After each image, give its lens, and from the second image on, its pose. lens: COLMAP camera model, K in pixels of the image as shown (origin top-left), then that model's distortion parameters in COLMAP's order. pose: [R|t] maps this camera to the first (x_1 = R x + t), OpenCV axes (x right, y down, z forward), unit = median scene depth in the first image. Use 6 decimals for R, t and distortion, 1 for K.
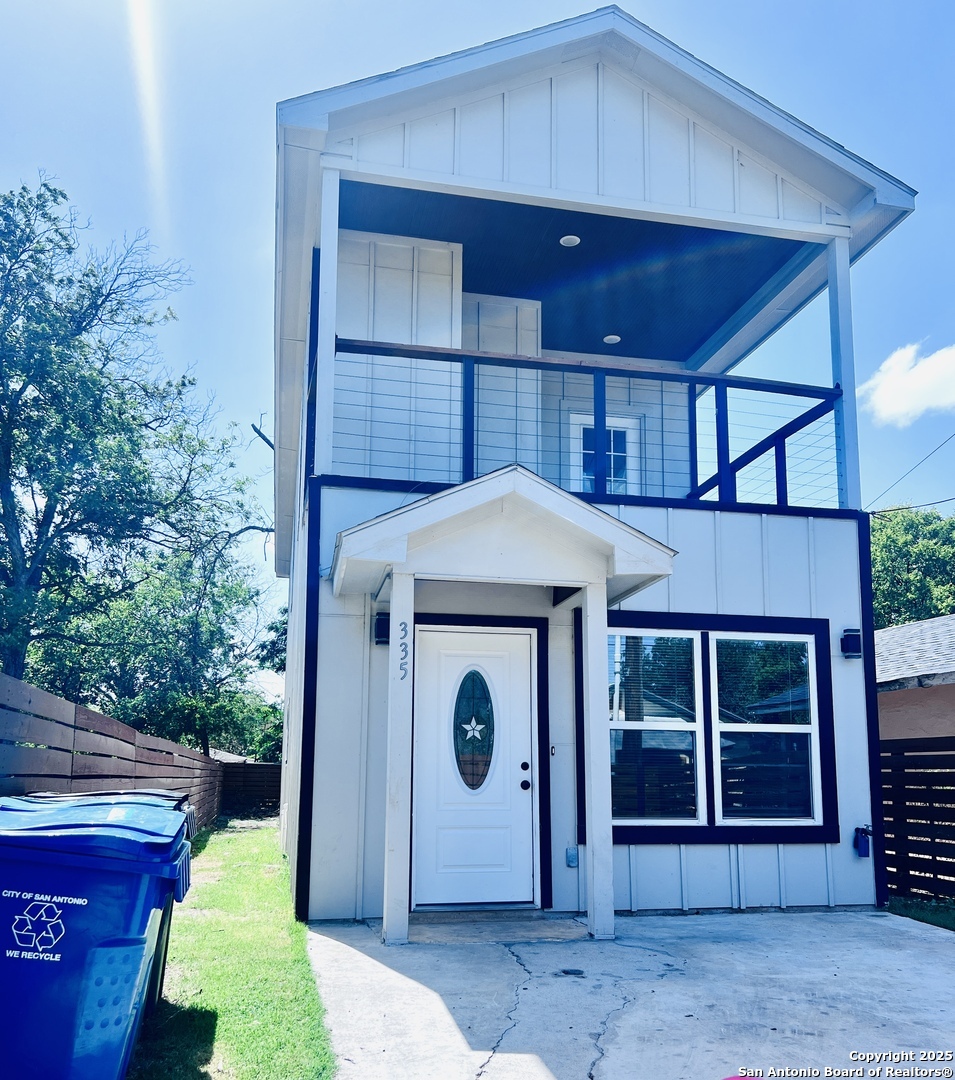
lens RADIAL K [[1023.2, 0, 478.9], [0, 1023.2, 543.3], [0, 0, 1]] dist [0.008076, 0.000000]
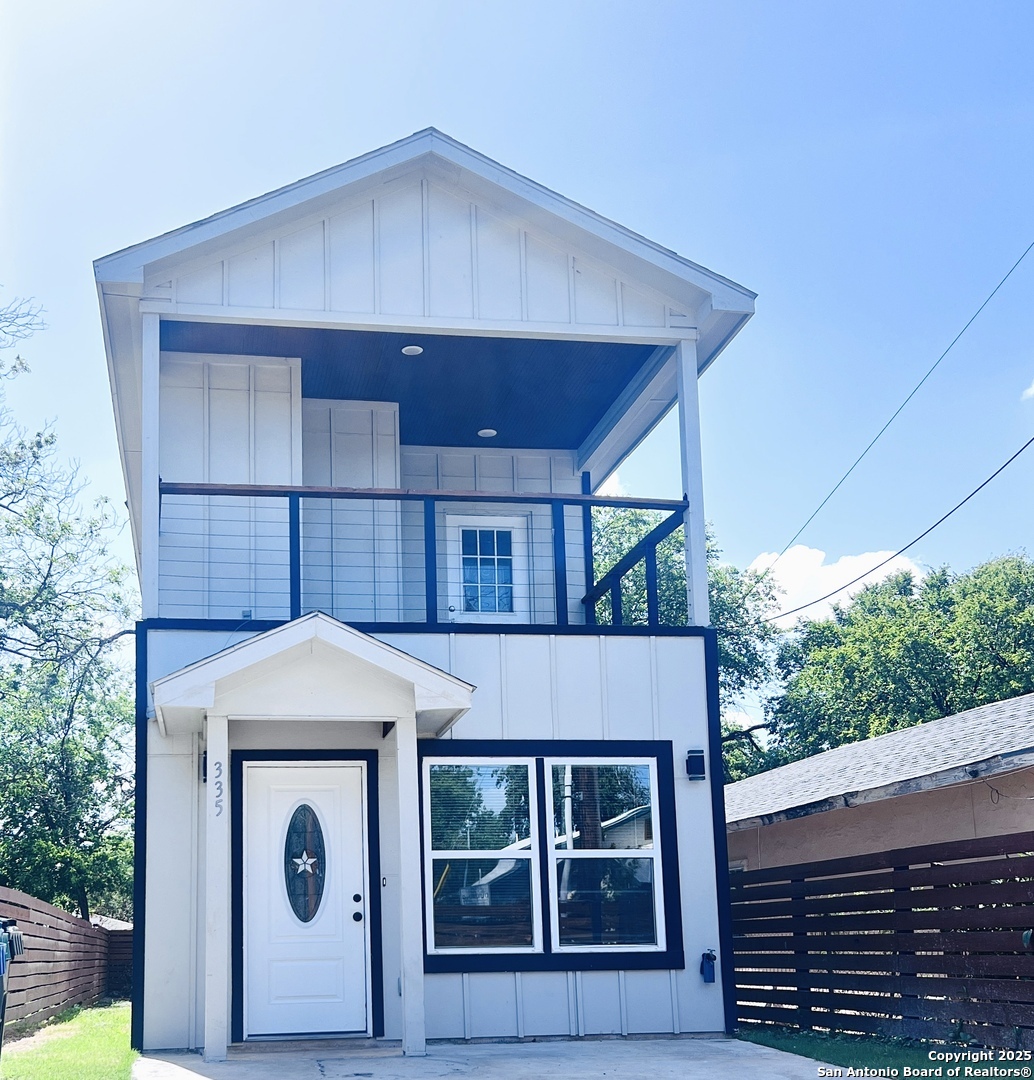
lens RADIAL K [[1809.2, 0, 516.2], [0, 1809.2, 539.2], [0, 0, 1]] dist [0.036423, 0.000000]
pose [[0.997903, -0.038281, -0.052190, 0.292658], [0.037381, 0.999137, -0.018117, -0.093193], [0.052838, 0.016128, 0.998473, -0.744505]]
